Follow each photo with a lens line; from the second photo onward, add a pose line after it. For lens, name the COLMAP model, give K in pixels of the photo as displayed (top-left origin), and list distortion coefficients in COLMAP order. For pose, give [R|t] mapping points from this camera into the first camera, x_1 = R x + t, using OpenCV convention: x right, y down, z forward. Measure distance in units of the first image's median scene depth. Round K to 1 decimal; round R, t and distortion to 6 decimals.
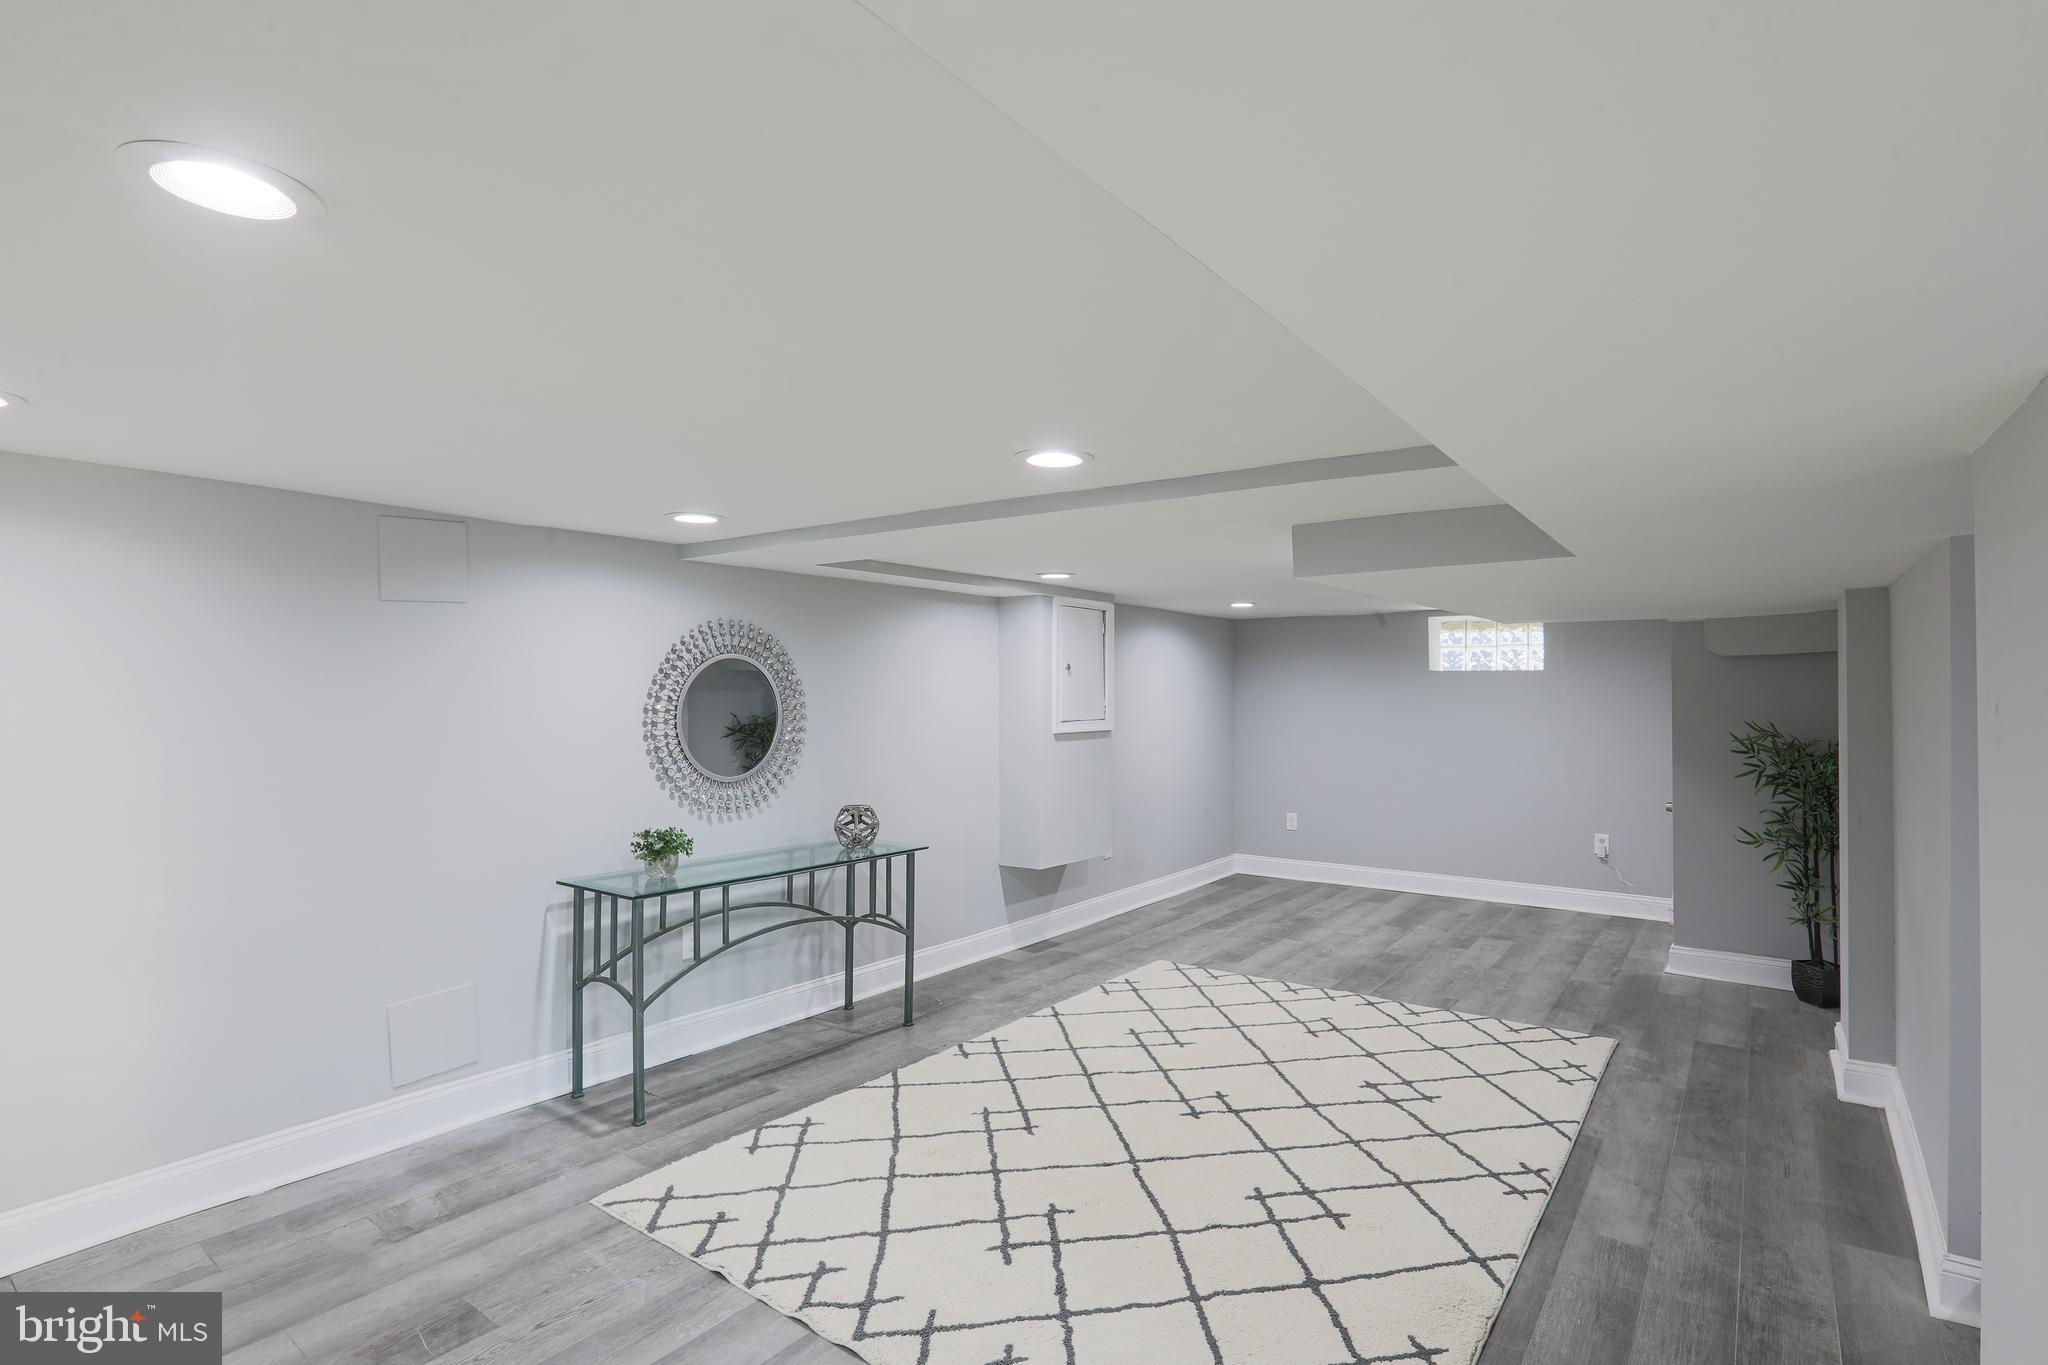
lens RADIAL K [[1012.2, 0, 1035.4], [0, 1012.2, 658.9], [0, 0, 1]] dist [-0.054924, 0.018485]
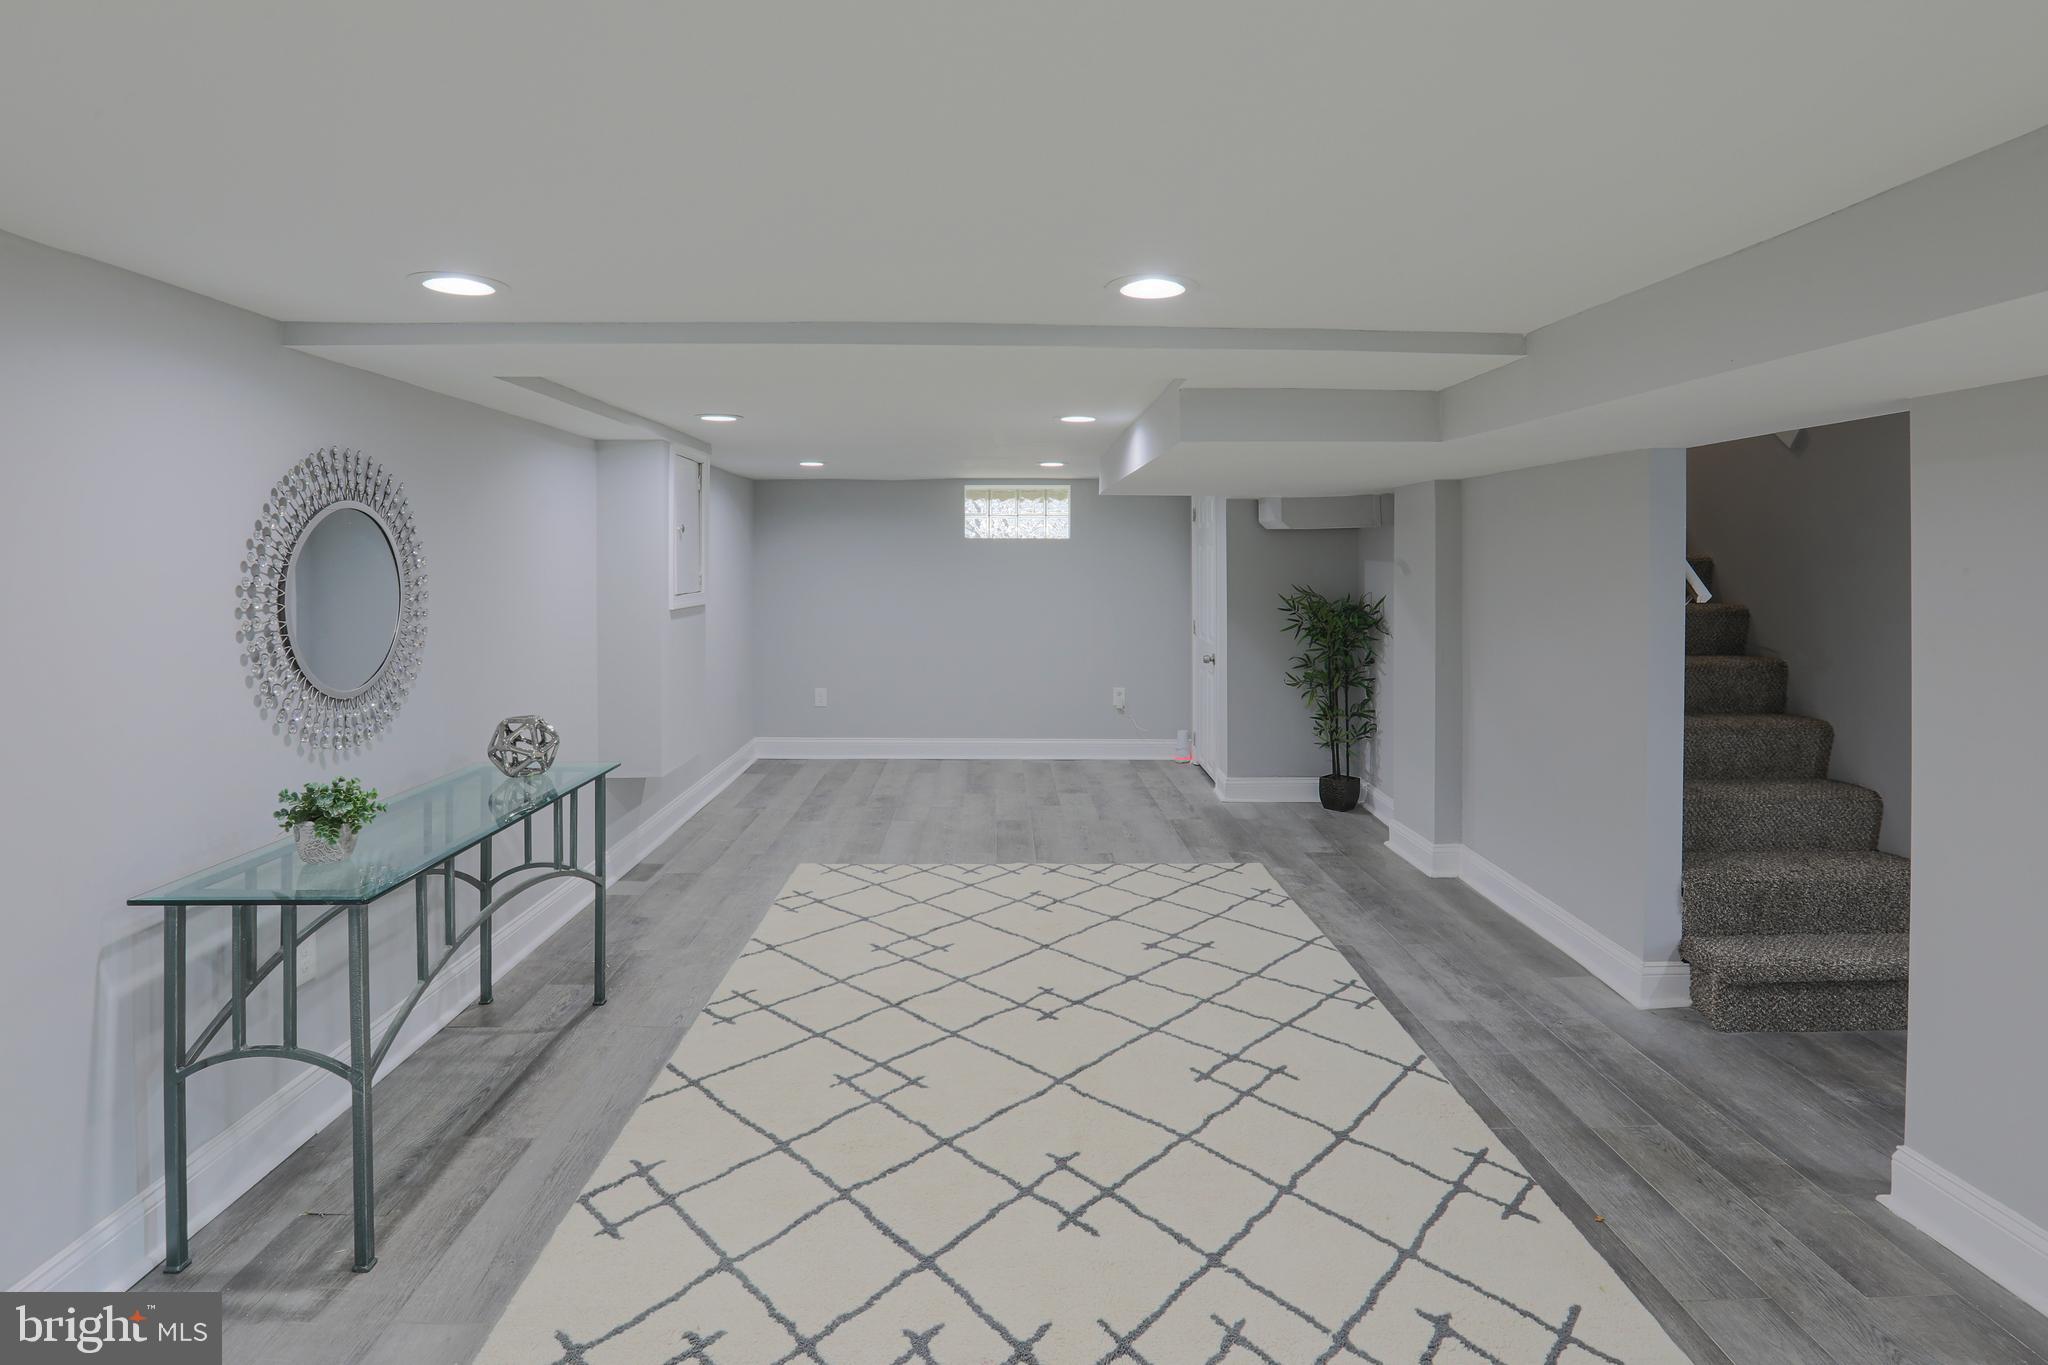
lens RADIAL K [[1056.3, 0, 1021.8], [0, 1056.3, 560.0], [0, 0, 1]] dist [-0.056235, 0.021452]
pose [[0.791513, -0.000545, 0.611152, -0.378606], [-0.019769, 0.999453, 0.026494, 0.007272], [-0.610832, -0.033052, 0.791070, 0.221201]]
